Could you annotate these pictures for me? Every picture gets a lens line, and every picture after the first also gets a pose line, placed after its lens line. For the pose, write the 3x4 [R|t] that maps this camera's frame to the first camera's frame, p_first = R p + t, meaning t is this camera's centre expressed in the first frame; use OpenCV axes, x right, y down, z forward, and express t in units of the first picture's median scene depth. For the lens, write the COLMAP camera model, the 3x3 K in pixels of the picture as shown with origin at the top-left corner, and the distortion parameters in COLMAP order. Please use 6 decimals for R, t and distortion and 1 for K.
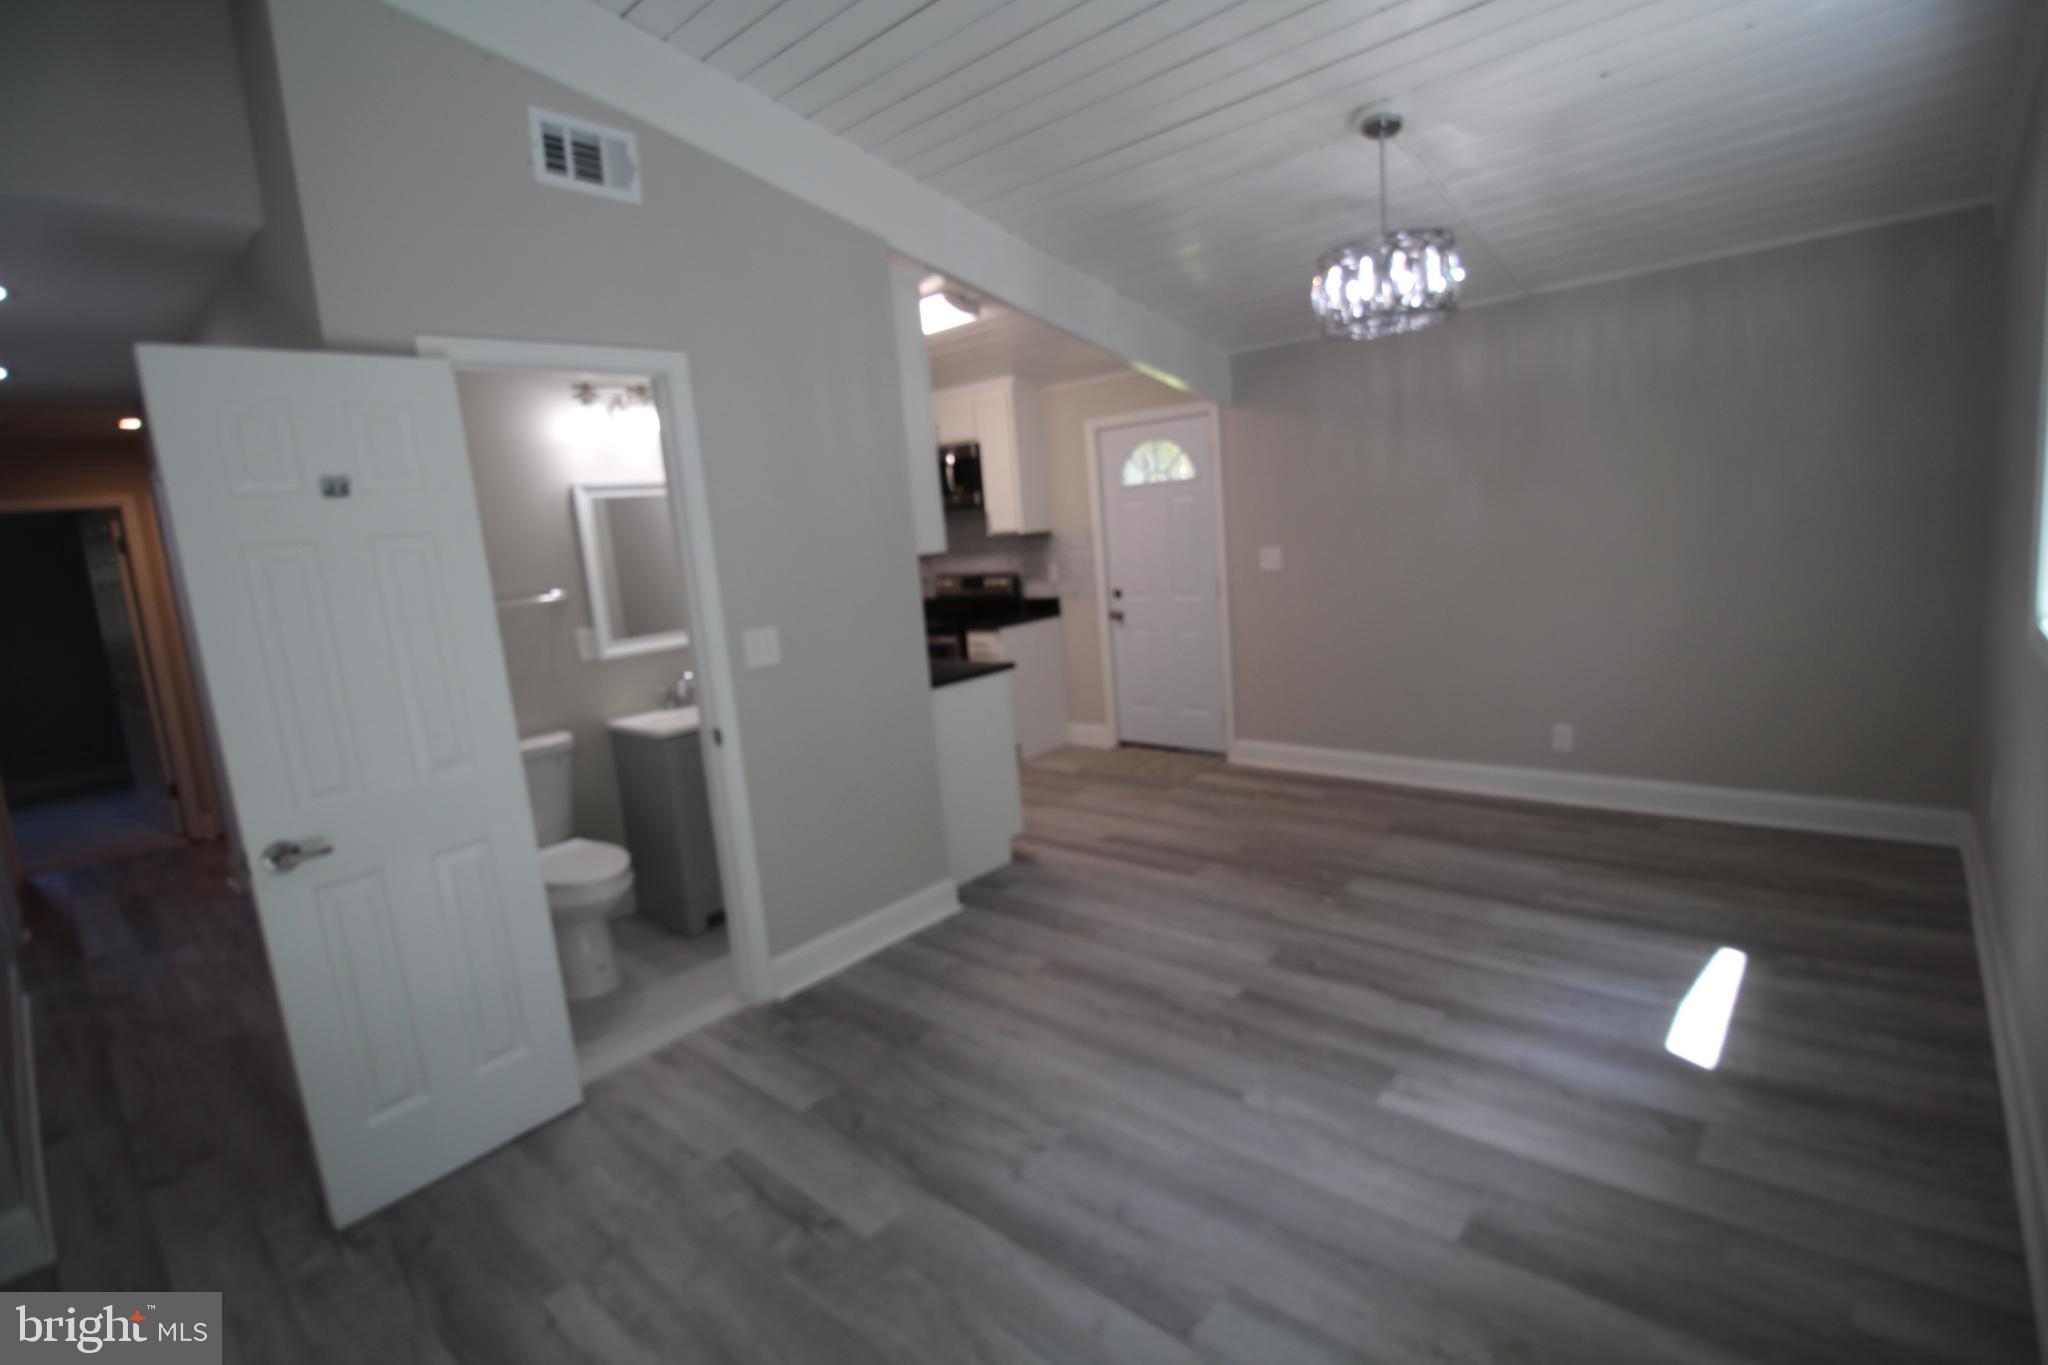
lens RADIAL K [[947.8, 0, 1025.5], [0, 947.8, 665.2], [0, 0, 1]] dist [-0.001588, -0.012174]
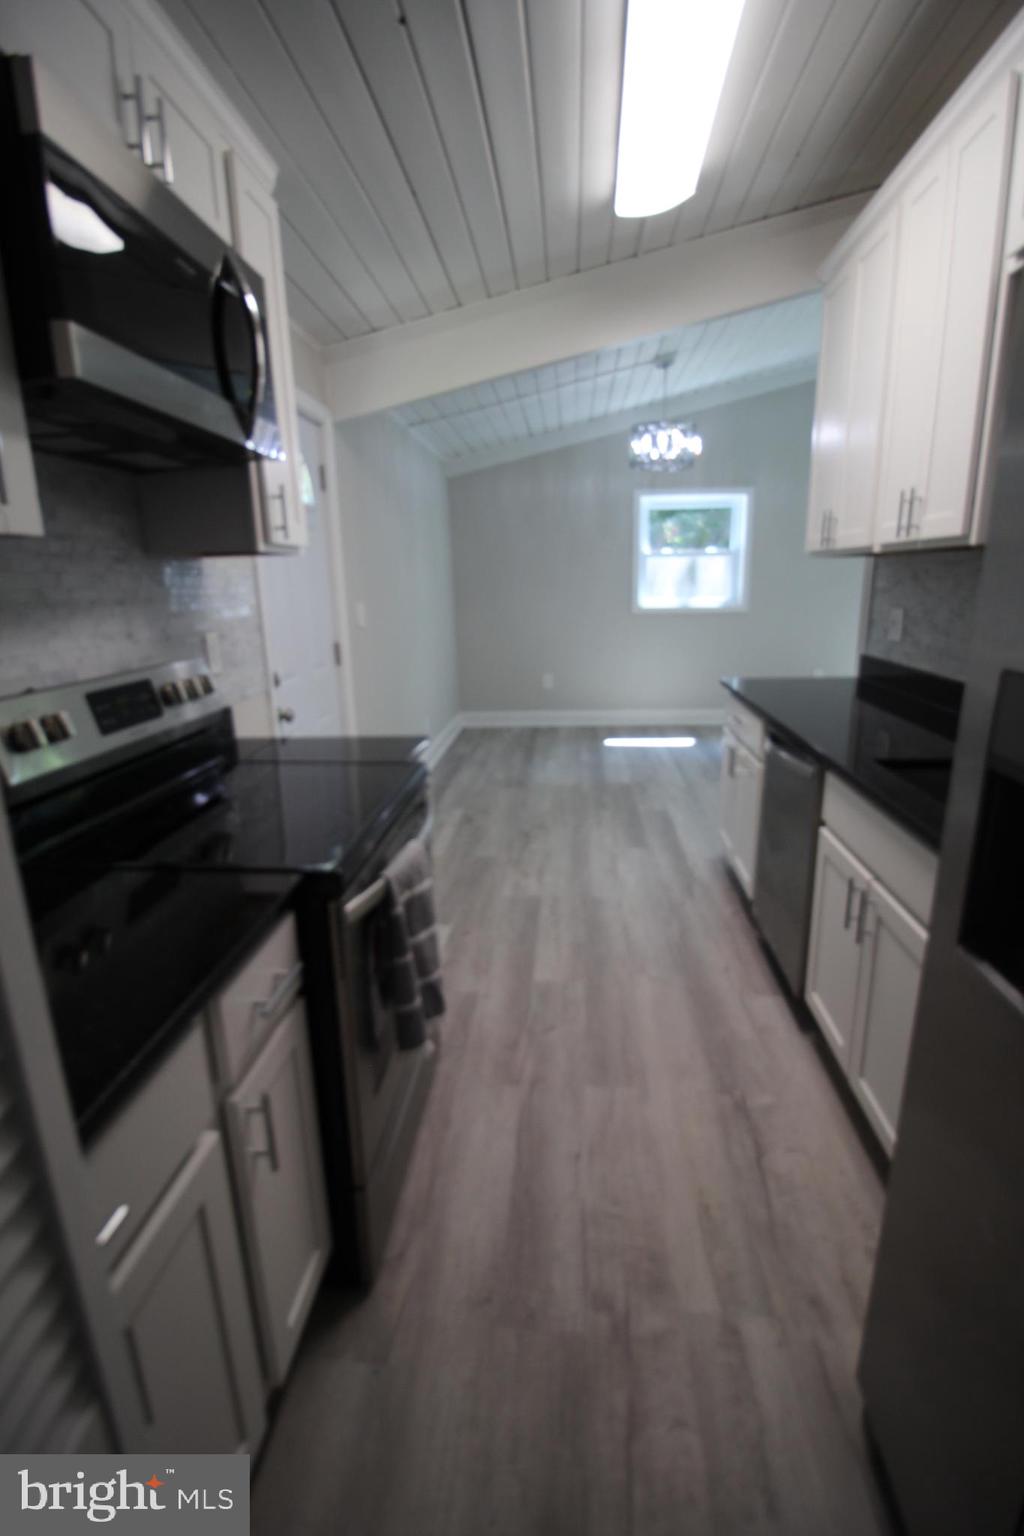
lens RADIAL K [[710.9, 0, 520.4], [0, 710.9, 771.0], [0, 0, 1]] dist [-0.001588, -0.012174]
pose [[-0.602758, -0.112288, 0.789984, -0.652698], [0.193823, 0.939792, 0.281468, -0.218965], [-0.774026, 0.322774, -0.544703, 2.122495]]
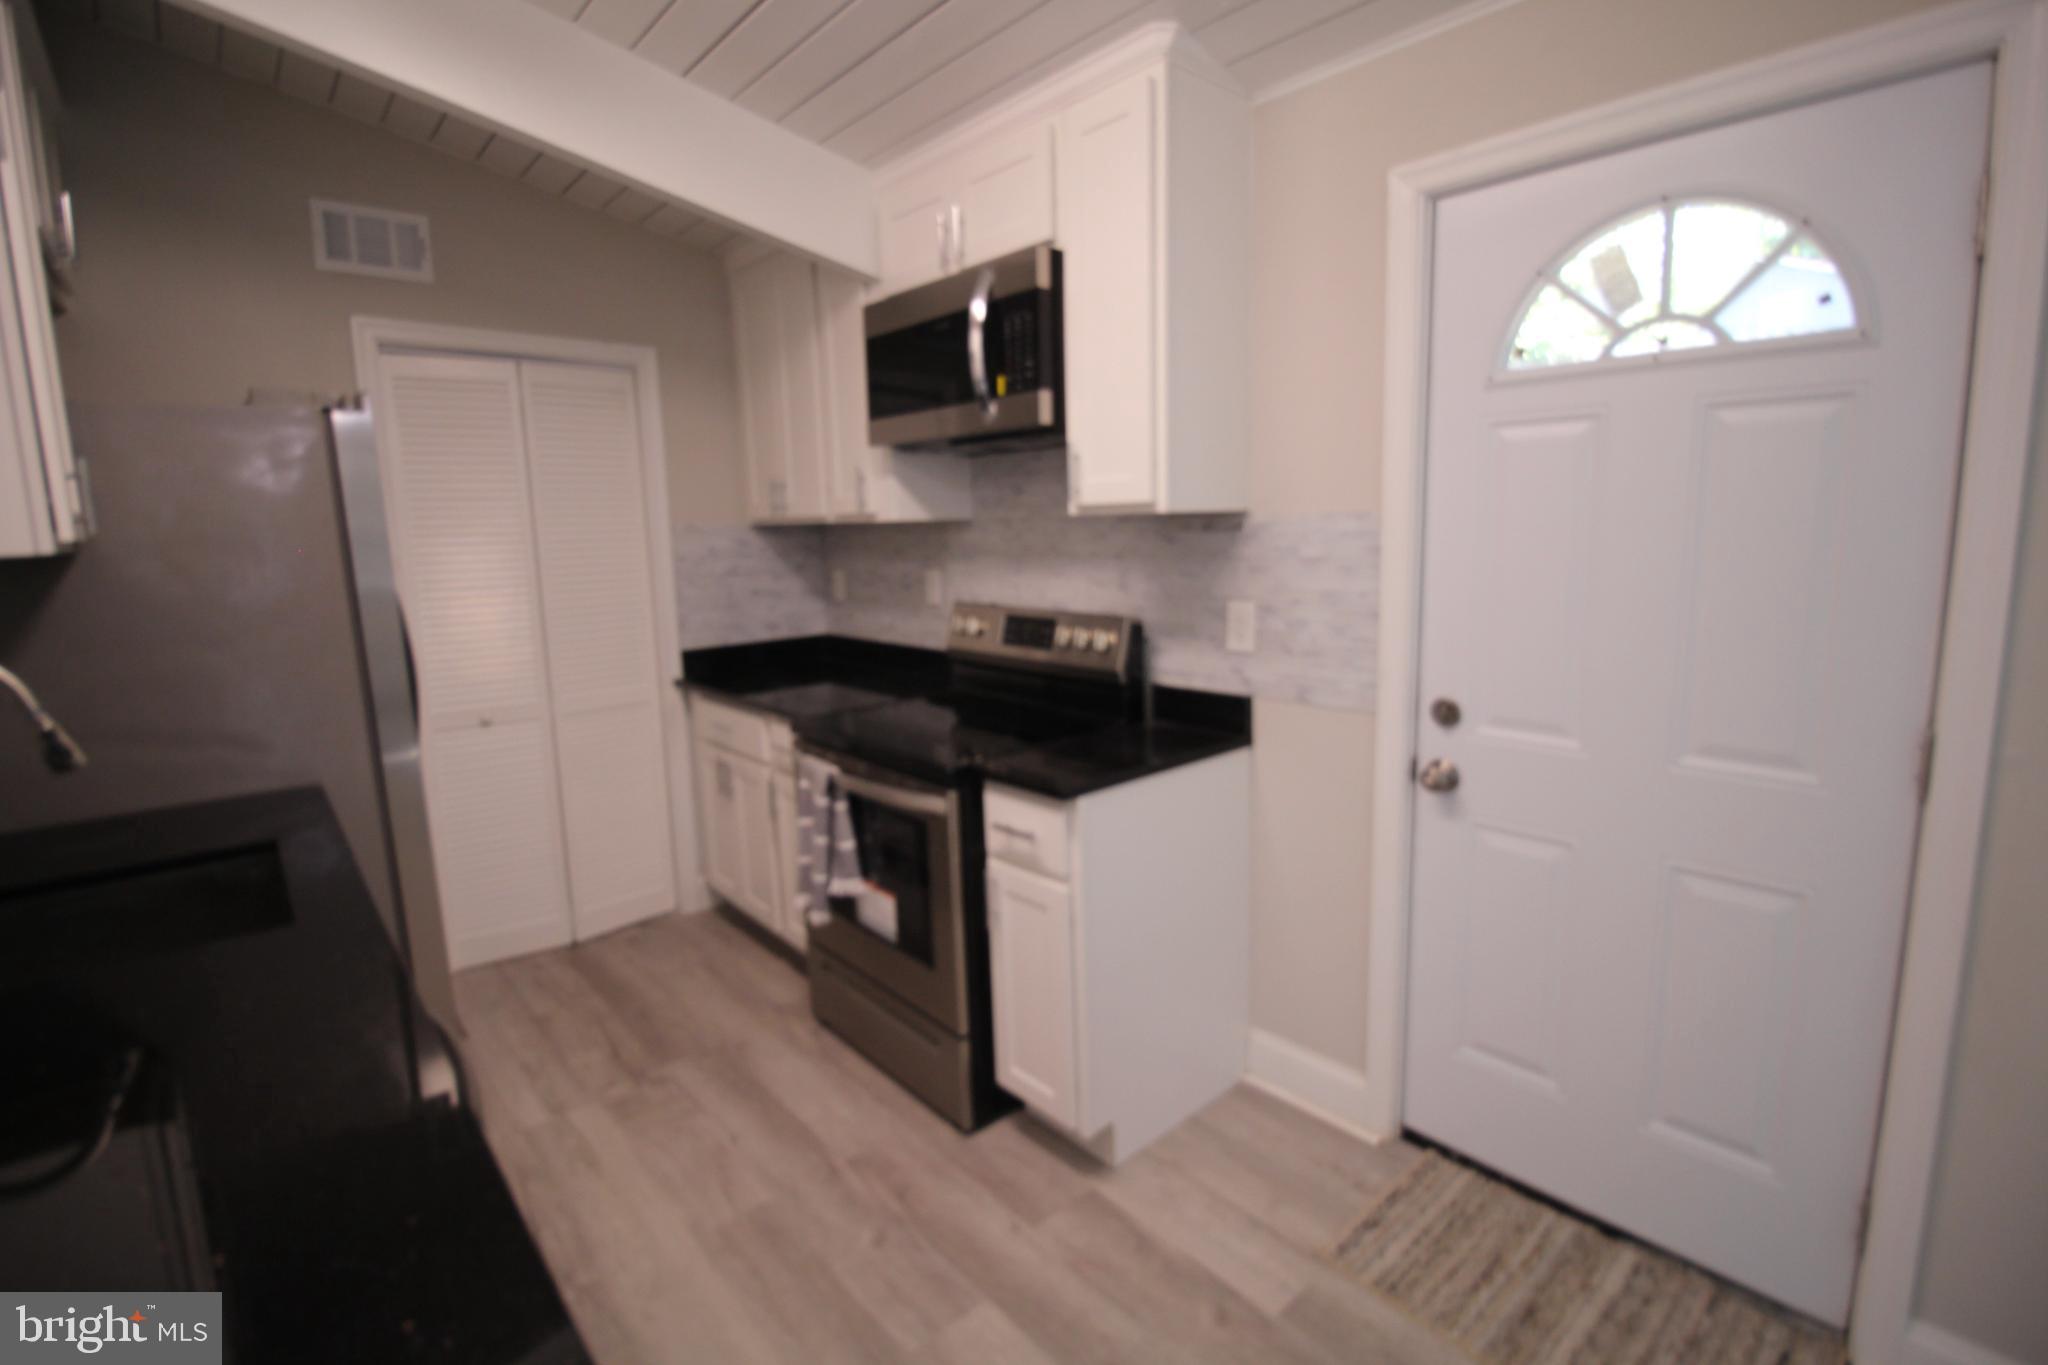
lens RADIAL K [[947.8, 0, 1025.5], [0, 947.8, 665.2], [0, 0, 1]] dist [-0.001588, -0.012174]
pose [[0.989609, 0.075193, -0.122556, -0.014137], [-0.074212, 0.997163, 0.012559, -0.158546], [0.123153, -0.003334, 0.992382, 1.224768]]
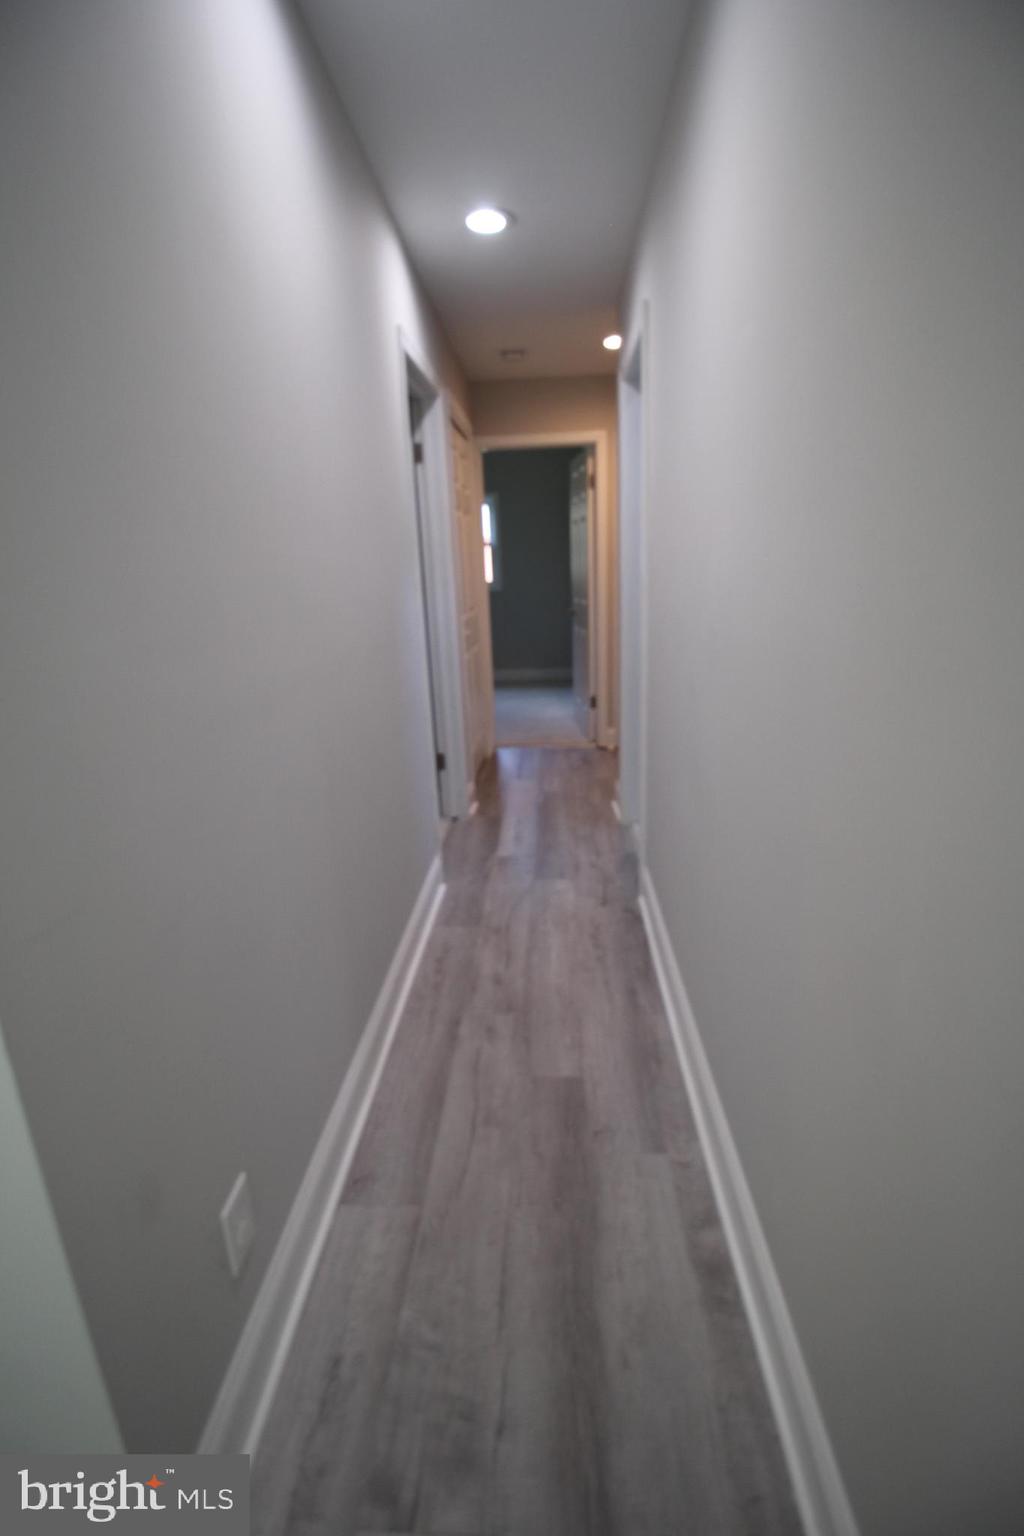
lens RADIAL K [[710.9, 0, 520.4], [0, 710.9, 771.0], [0, 0, 1]] dist [-0.001588, -0.012174]
pose [[0.637014, 0.263262, -0.724504, -0.528442], [-0.132364, 0.963271, 0.233643, 0.035088], [0.759403, -0.052936, 0.648464, 0.618322]]
